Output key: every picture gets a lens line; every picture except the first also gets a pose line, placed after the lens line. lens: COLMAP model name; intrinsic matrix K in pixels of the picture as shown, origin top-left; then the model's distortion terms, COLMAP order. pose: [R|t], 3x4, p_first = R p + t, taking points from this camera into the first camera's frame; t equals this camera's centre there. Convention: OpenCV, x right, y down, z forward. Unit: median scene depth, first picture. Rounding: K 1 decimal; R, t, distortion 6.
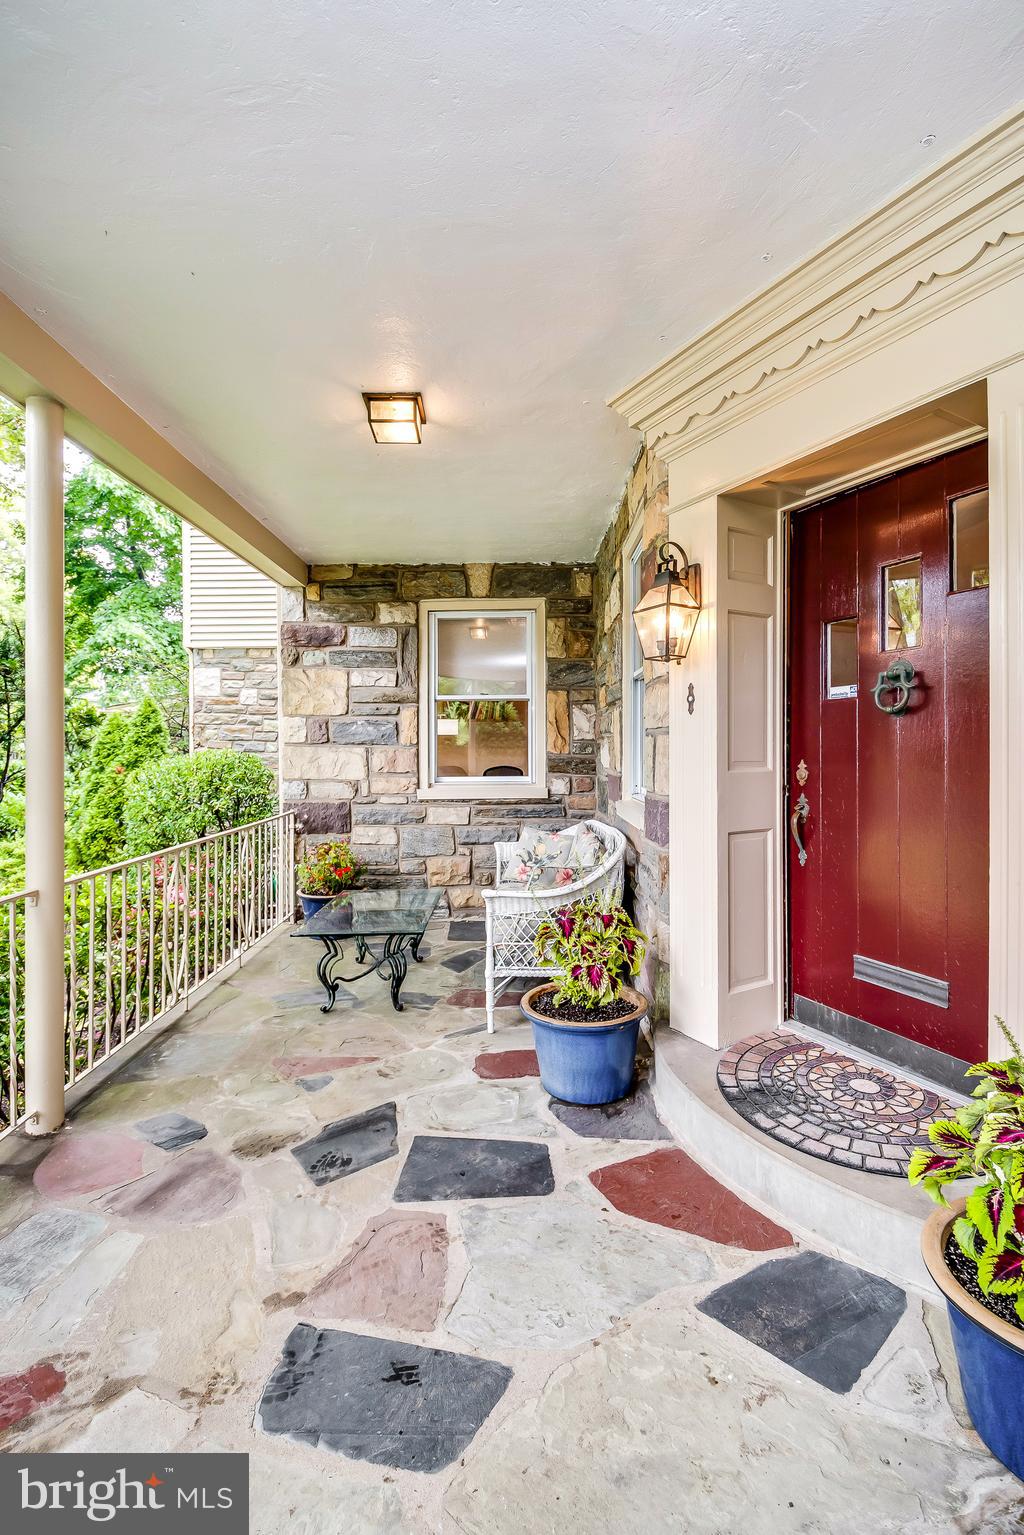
lens RADIAL K [[679.5, 0, 512.0], [0, 679.5, 767.5], [0, 0, 1]] dist [0.028084, -0.029736]
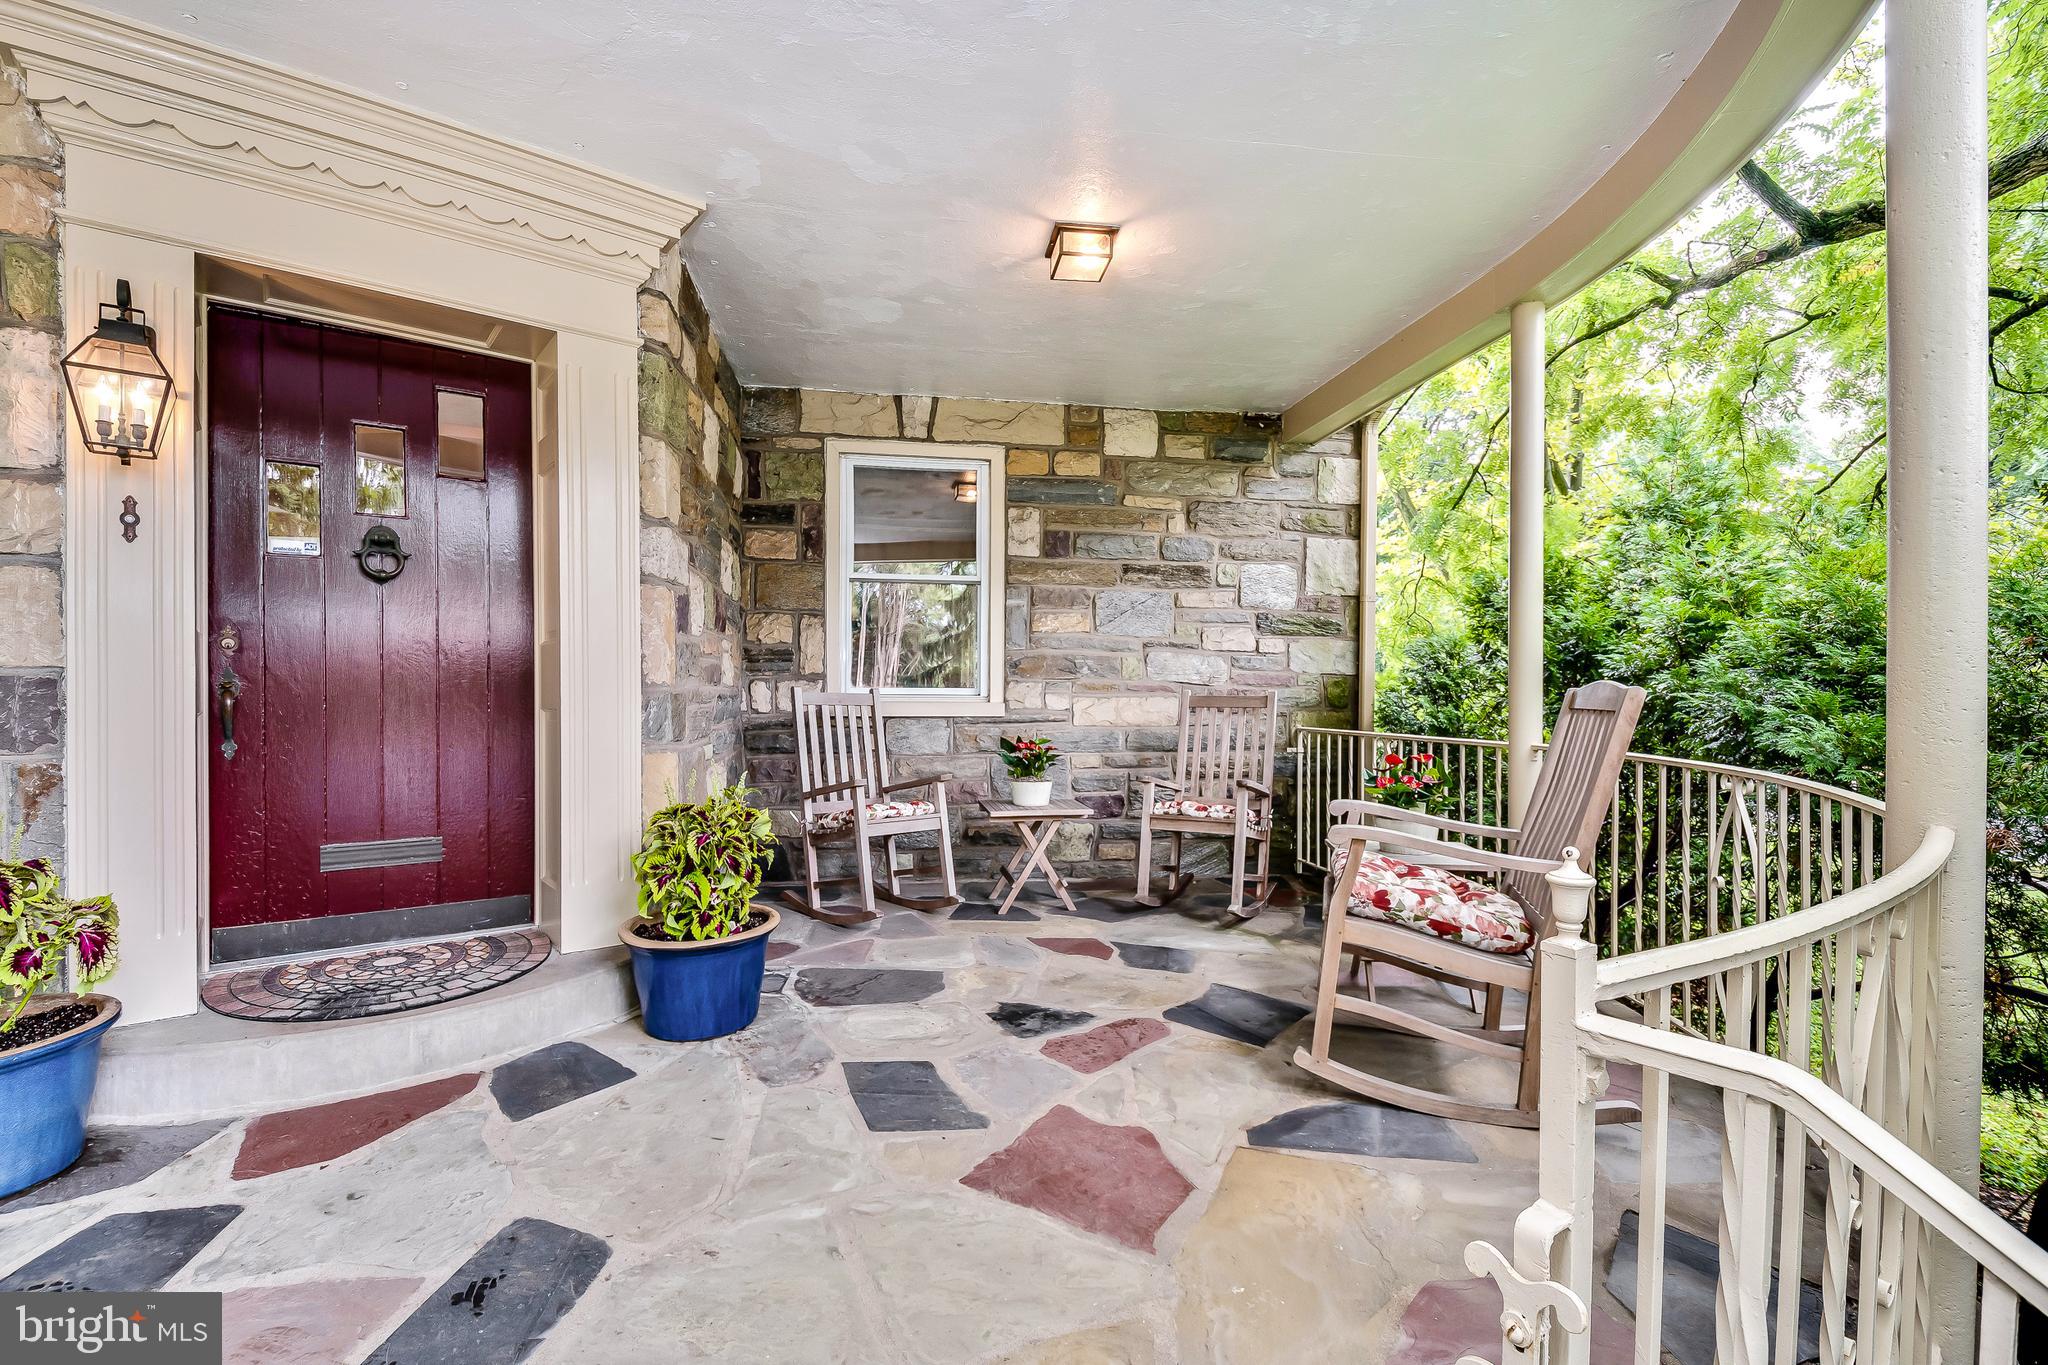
lens RADIAL K [[906.6, 0, 1014.1], [0, 906.6, 703.1], [0, 0, 1]] dist [0.028084, -0.029736]
pose [[-0.169201, -0.003219, 0.985576, -0.944324], [0.032371, 0.999437, 0.008821, 0.124953], [-0.985050, 0.033397, -0.169002, 0.356286]]
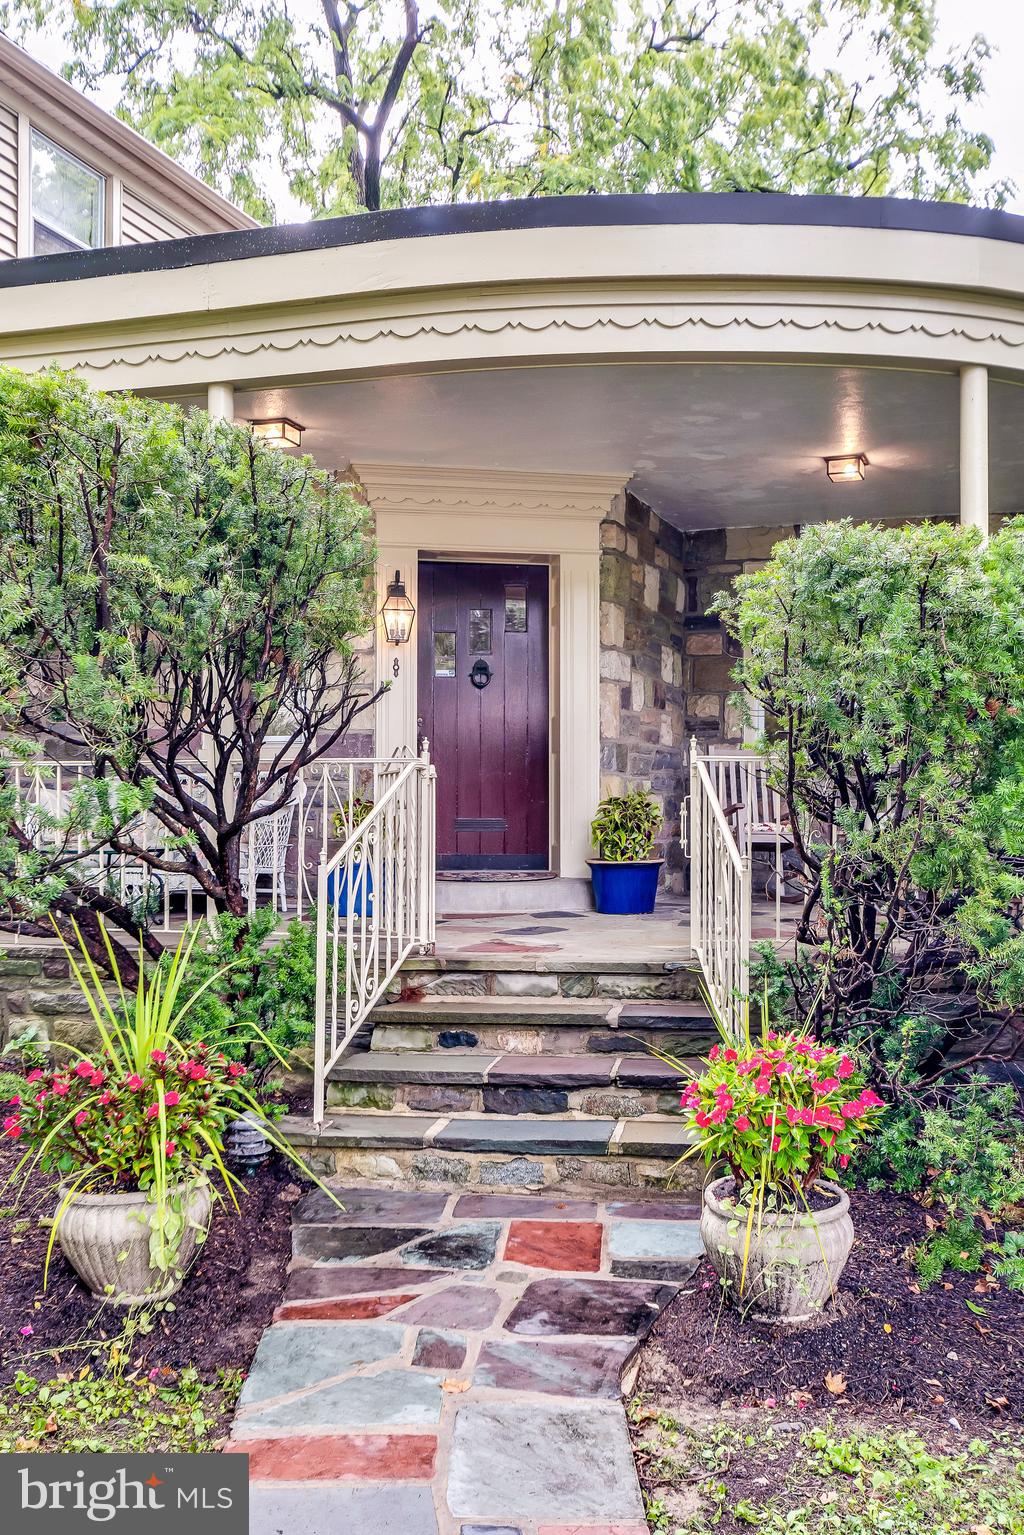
lens RADIAL K [[1585.3, 0, 512.0], [0, 1585.3, 767.5], [0, 0, 1]] dist [0.006881, 0.001942]
pose [[0.341226, 0.041604, 0.939060, -3.830786], [0.024621, 0.998282, -0.053174, 0.413986], [-0.939659, 0.041265, 0.339615, -0.627777]]
